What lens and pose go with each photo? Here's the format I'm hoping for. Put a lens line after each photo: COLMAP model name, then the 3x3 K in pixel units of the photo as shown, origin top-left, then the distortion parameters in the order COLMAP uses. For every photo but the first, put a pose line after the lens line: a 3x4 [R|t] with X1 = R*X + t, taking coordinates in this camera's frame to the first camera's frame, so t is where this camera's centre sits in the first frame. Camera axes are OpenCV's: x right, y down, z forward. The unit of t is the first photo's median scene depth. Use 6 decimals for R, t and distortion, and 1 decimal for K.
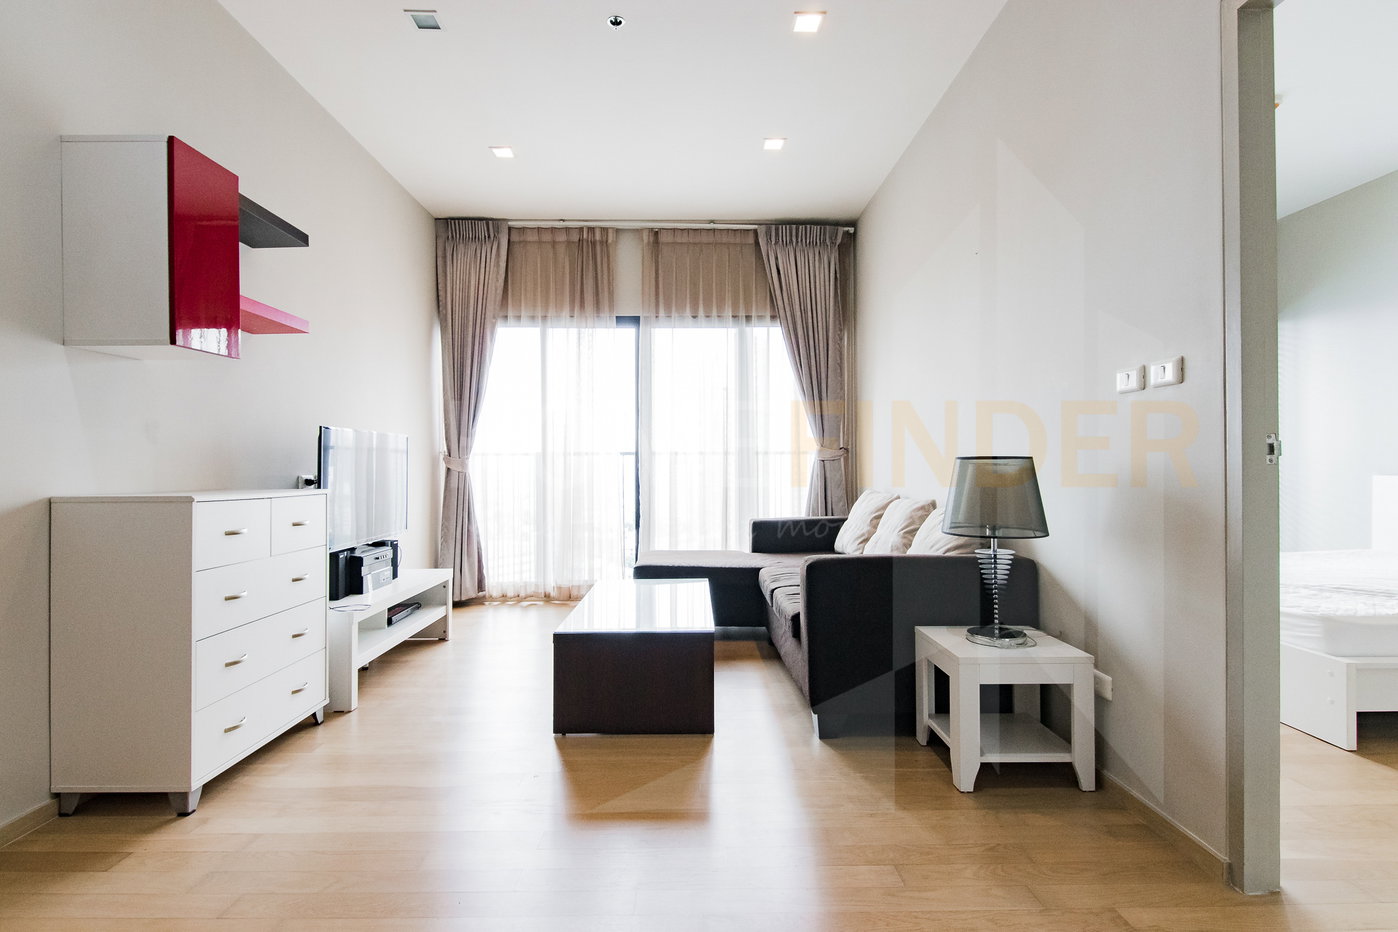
lens RADIAL K [[704.2, 0, 694.3], [0, 704.2, 466.3], [0, 0, 1]] dist [0.028953, -0.022079]
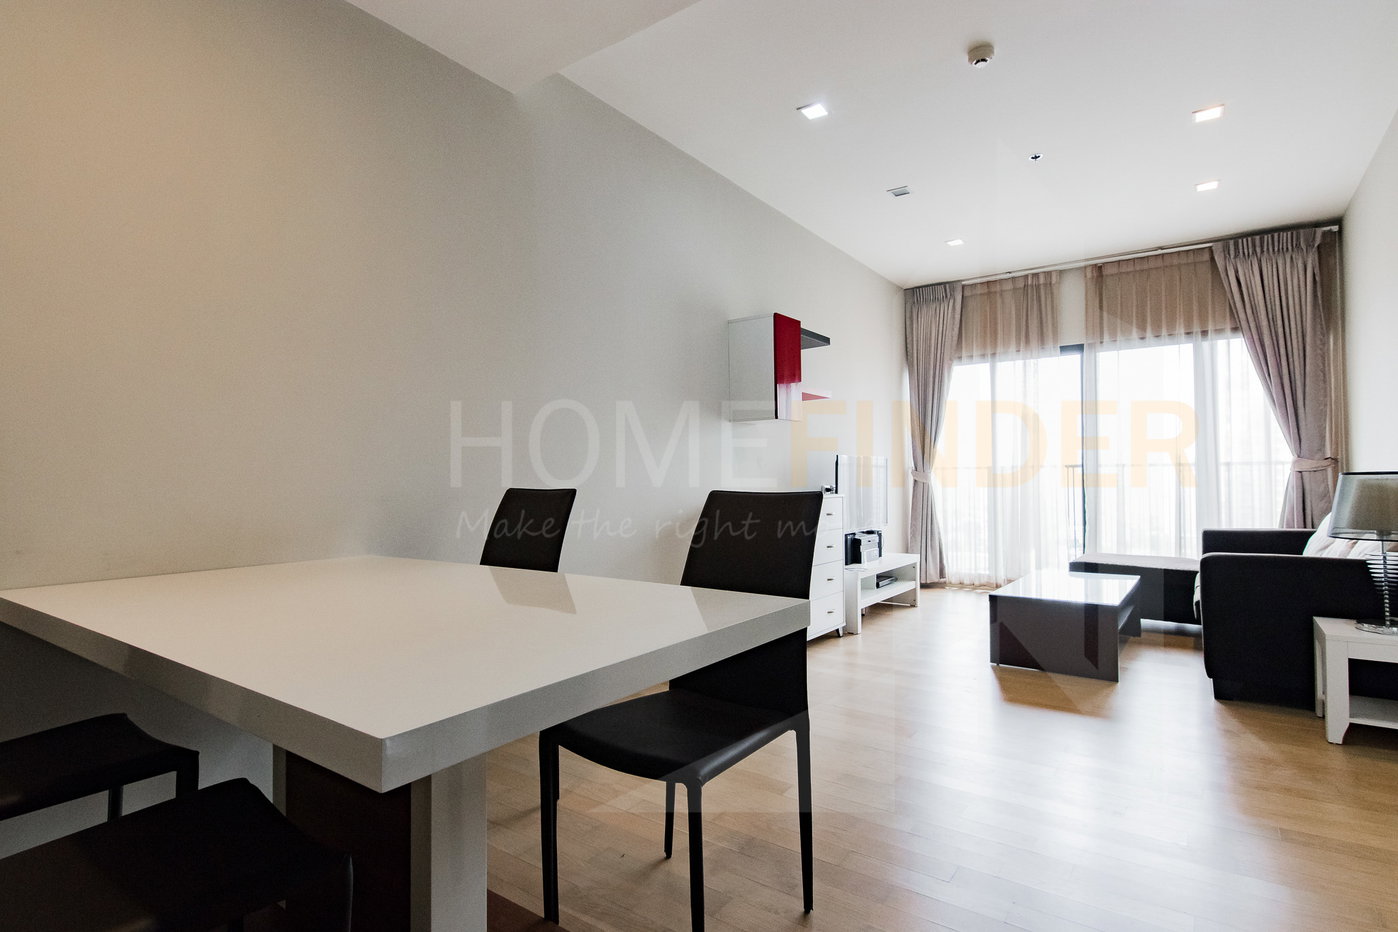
lens RADIAL K [[704.2, 0, 694.3], [0, 704.2, 466.3], [0, 0, 1]] dist [0.028953, -0.022079]
pose [[0.804015, -0.012956, -0.594468, 0.094090], [0.005417, 0.999881, -0.014466, -0.005570], [0.594584, 0.008411, 0.803989, -0.277053]]
